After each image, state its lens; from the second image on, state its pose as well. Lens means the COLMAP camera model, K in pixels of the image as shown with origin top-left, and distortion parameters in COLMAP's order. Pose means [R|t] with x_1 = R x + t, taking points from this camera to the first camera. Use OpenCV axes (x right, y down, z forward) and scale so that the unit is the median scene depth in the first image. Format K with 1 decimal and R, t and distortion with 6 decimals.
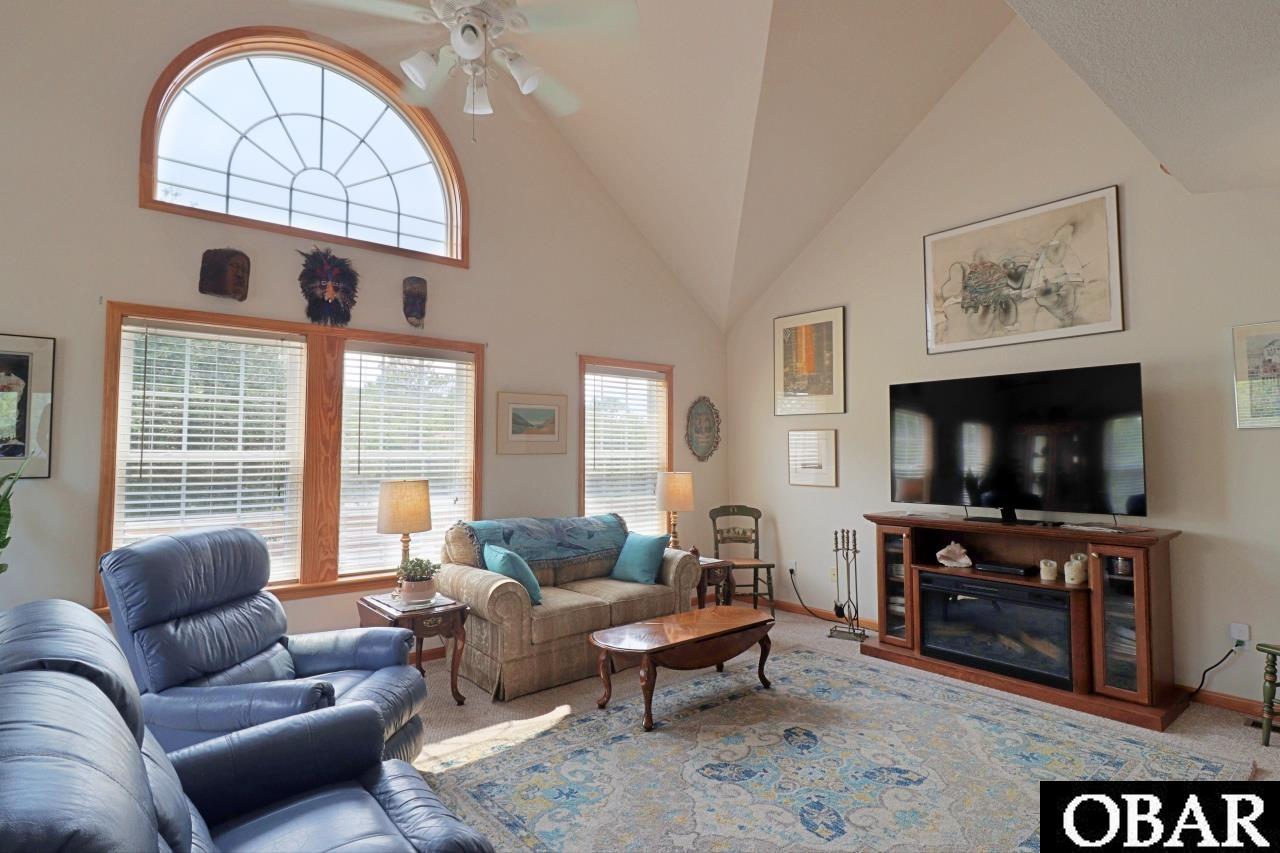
lens RADIAL K [[657.6, 0, 636.0], [0, 657.6, 422.3], [0, 0, 1]] dist [0.001498, -0.001225]
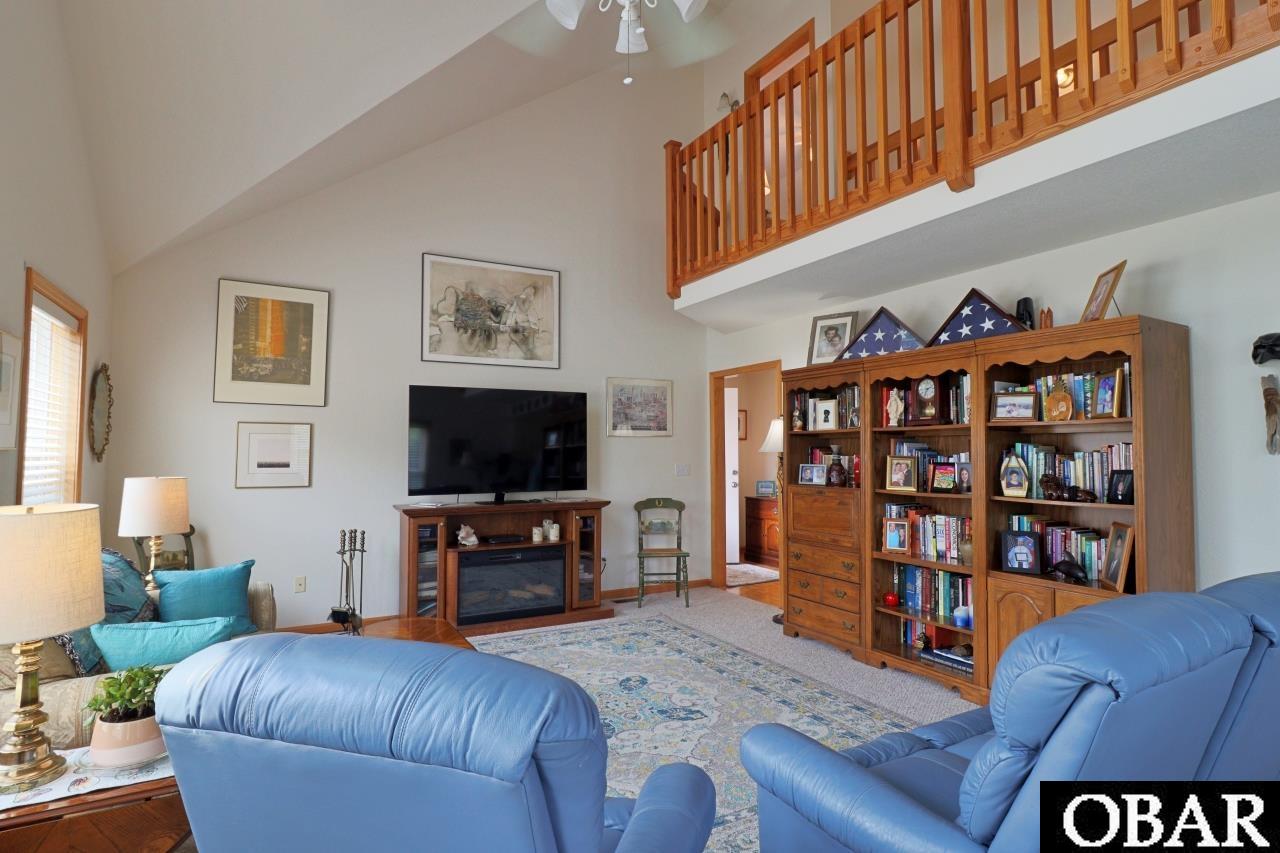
lens RADIAL K [[657.6, 0, 638.5], [0, 657.6, 423.2], [0, 0, 1]] dist [0.001498, -0.001225]
pose [[0.187847, 0.040898, 0.981346, -0.657571], [-0.047774, 0.998331, -0.032461, 0.023623], [-0.981036, -0.040785, 0.189487, 0.498014]]
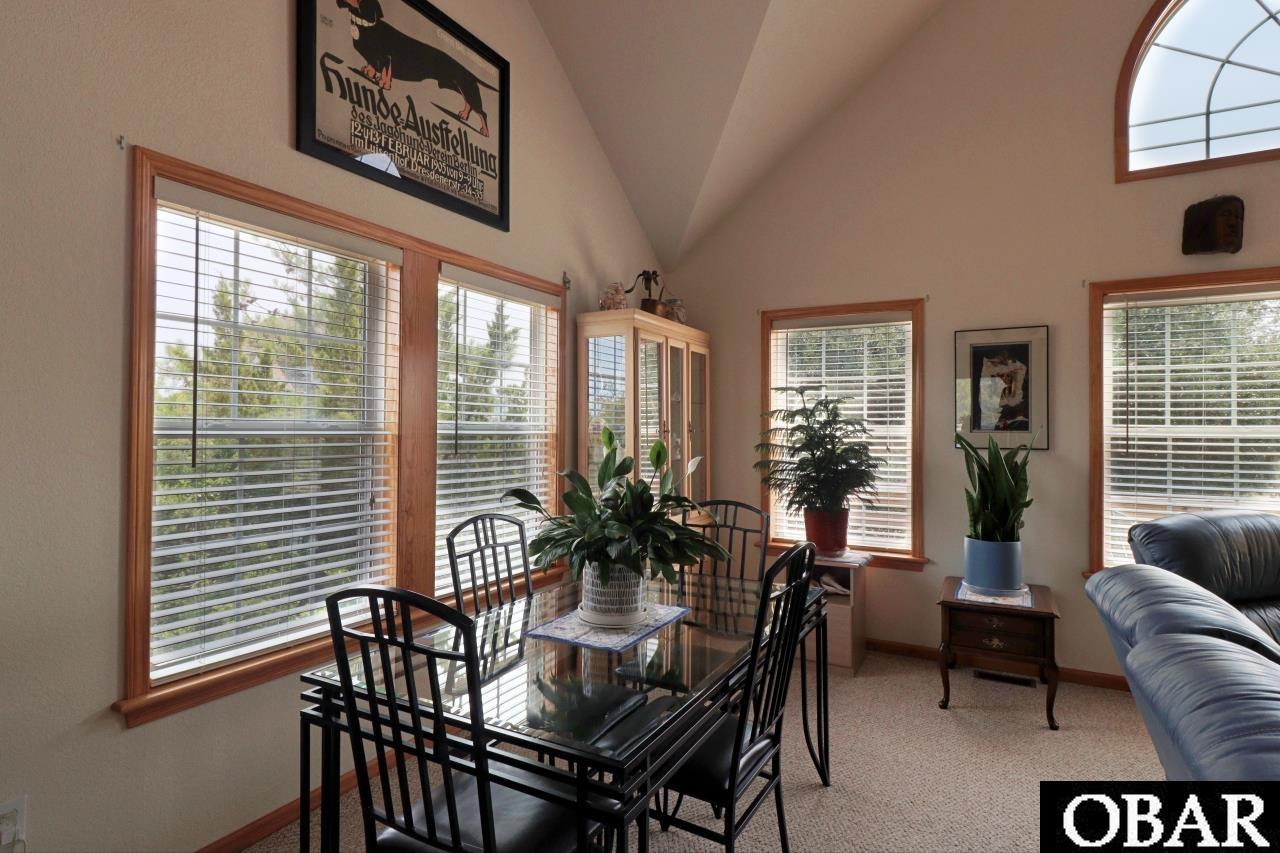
lens RADIAL K [[657.6, 0, 631.8], [0, 657.6, 423.7], [0, 0, 1]] dist [0.001498, -0.001225]
pose [[0.366764, -0.002965, -0.930309, -0.077674], [0.041027, 0.999074, 0.012990, -0.003267], [0.929409, -0.042932, 0.366546, -0.059589]]
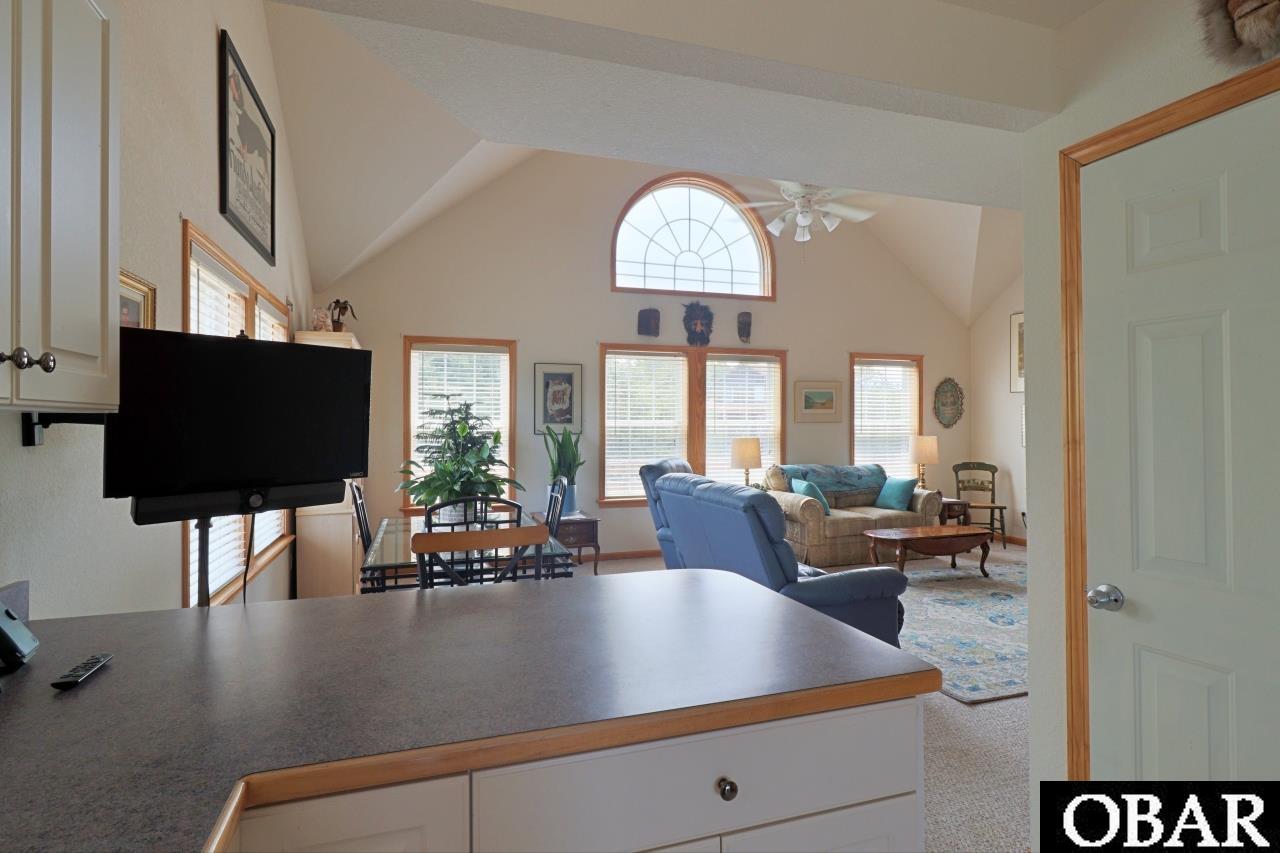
lens RADIAL K [[657.6, 0, 632.8], [0, 657.6, 420.0], [0, 0, 1]] dist [0.001498, -0.001225]
pose [[0.930995, 0.000773, -0.365030, -0.005594], [0.016268, 0.998916, 0.043605, -0.033836], [0.364668, -0.046534, 0.929974, -0.630294]]
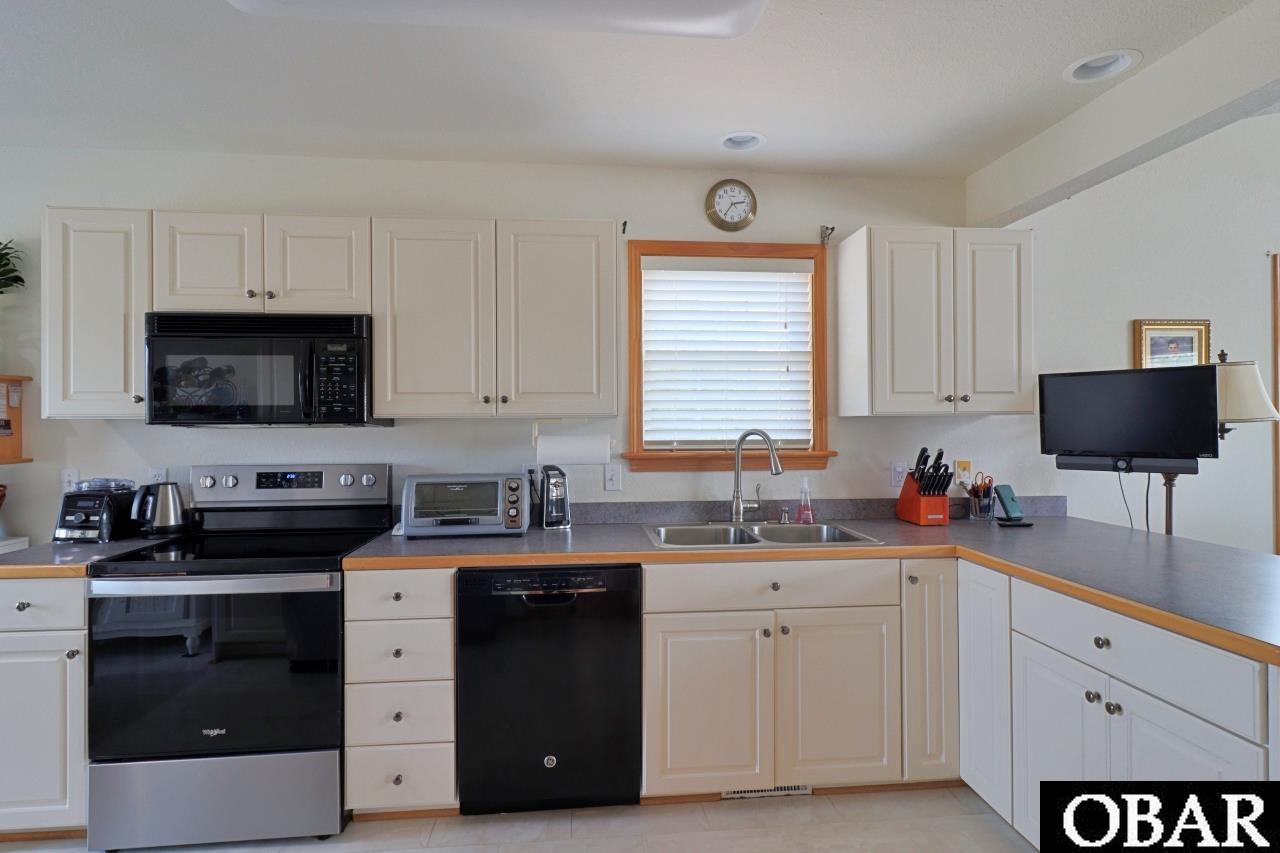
lens RADIAL K [[657.6, 0, 643.5], [0, 657.6, 426.7], [0, 0, 1]] dist [0.001498, -0.001225]
pose [[-0.562641, 0.009810, -0.826643, 0.432271], [0.050558, 0.998466, -0.022562, -0.020486], [0.825154, -0.054488, -0.562274, -0.387488]]
